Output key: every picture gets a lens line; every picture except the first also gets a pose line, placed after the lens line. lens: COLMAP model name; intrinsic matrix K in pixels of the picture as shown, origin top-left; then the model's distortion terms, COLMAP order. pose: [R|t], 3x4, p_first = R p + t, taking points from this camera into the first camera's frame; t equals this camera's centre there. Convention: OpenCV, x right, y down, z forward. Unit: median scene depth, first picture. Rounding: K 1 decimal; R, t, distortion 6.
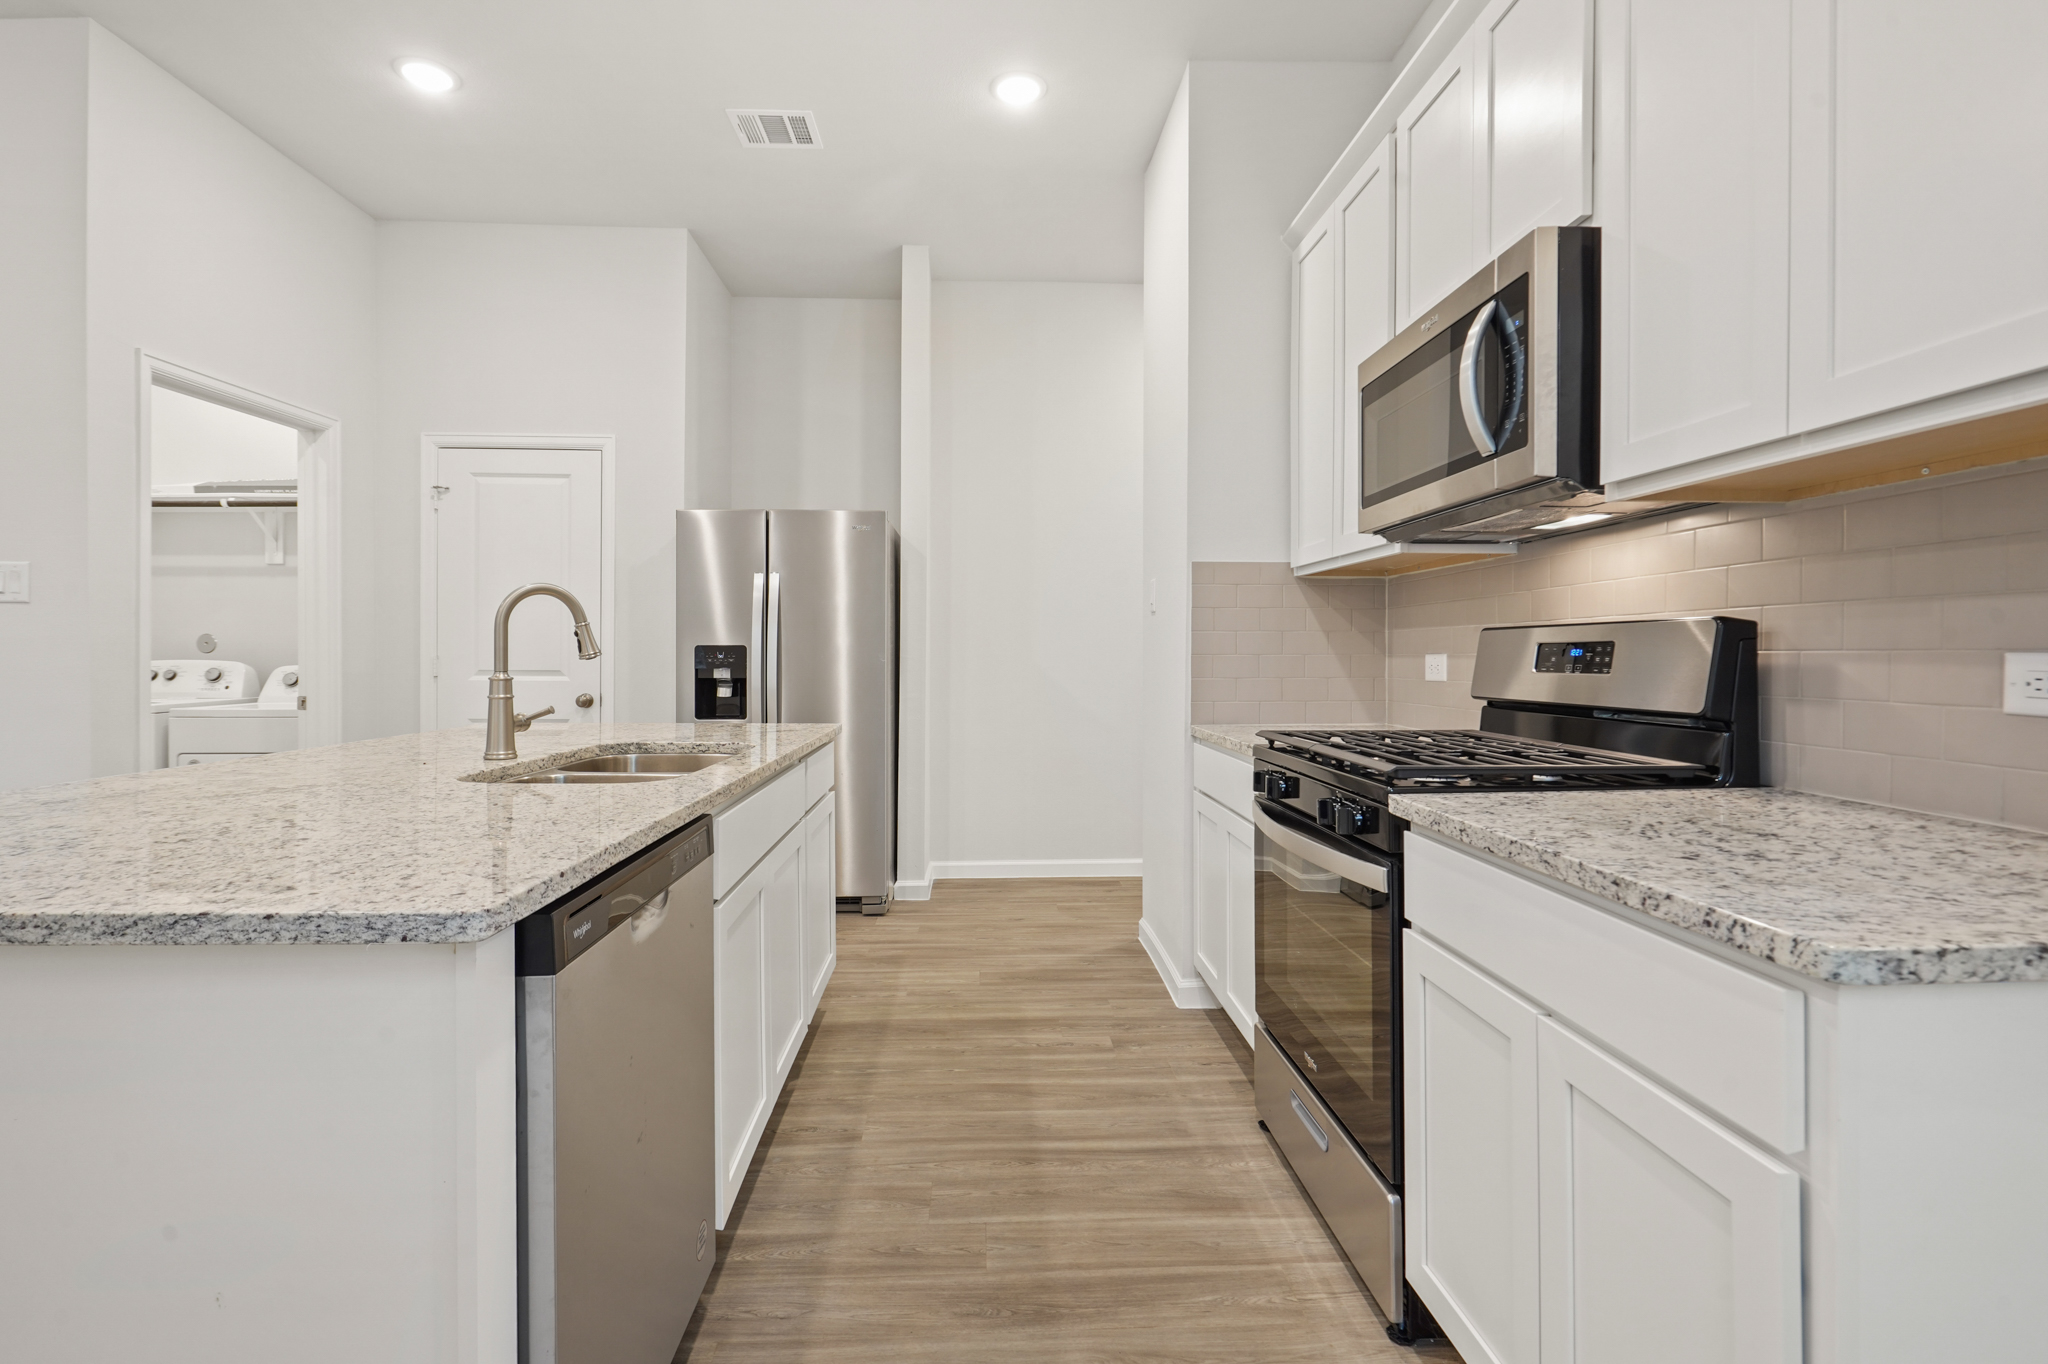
lens RADIAL K [[950.8, 0, 1010.7], [0, 950.8, 650.9], [0, 0, 1]] dist [-0.004705, 0.000914]
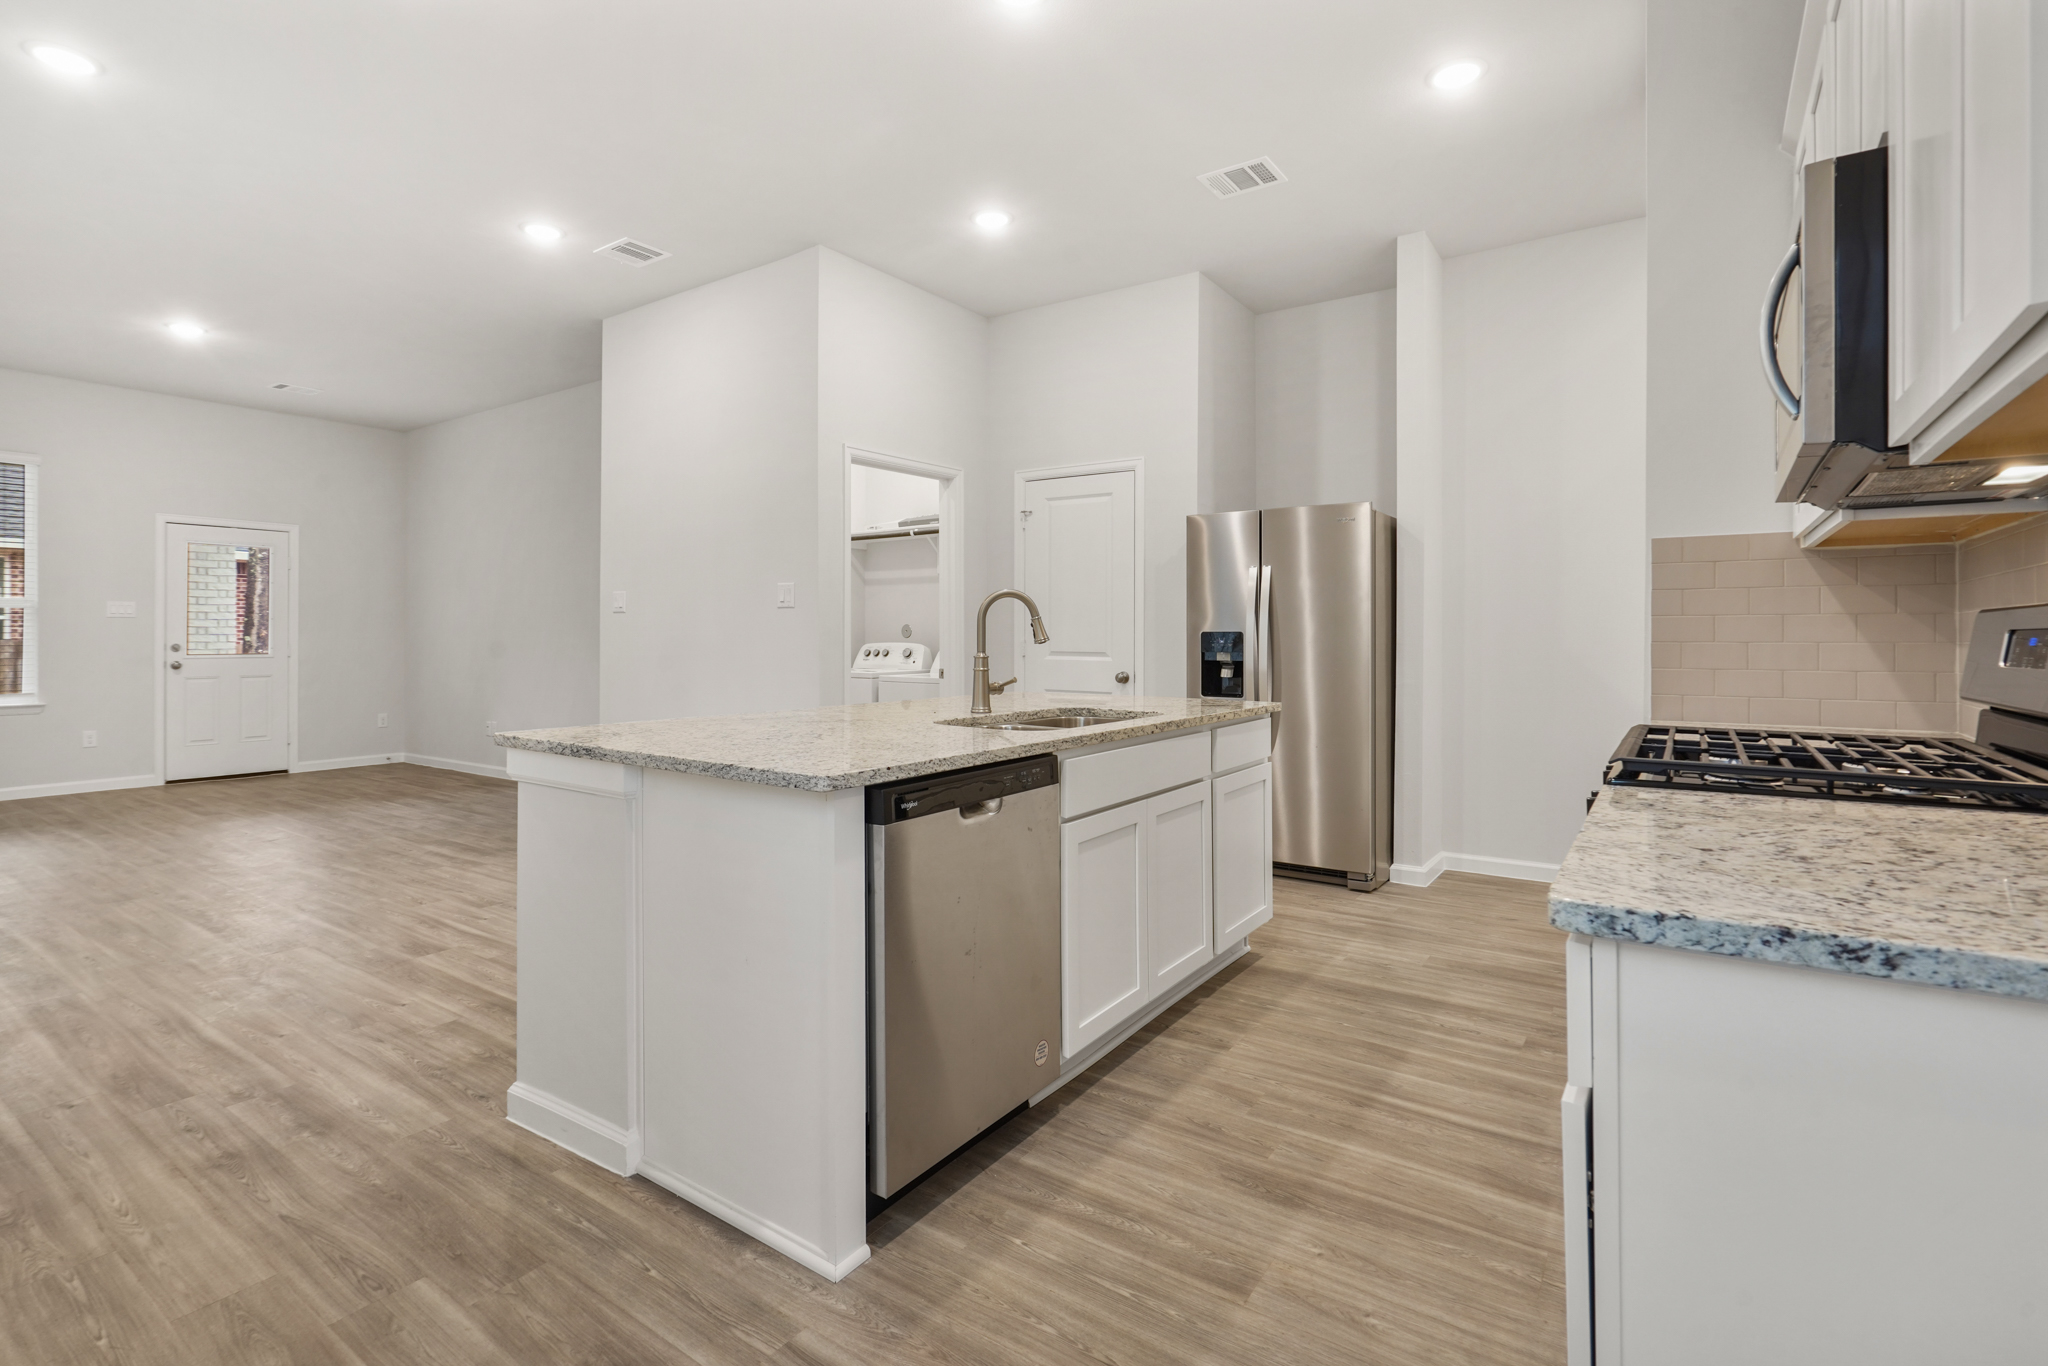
lens RADIAL K [[950.8, 0, 1009.0], [0, 950.8, 631.7], [0, 0, 1]] dist [-0.004705, 0.000914]
pose [[0.794470, -0.001967, -0.607300, 0.300987], [-0.000433, 0.999993, -0.003804, -0.002719], [0.607303, 0.003285, 0.794463, -0.097172]]
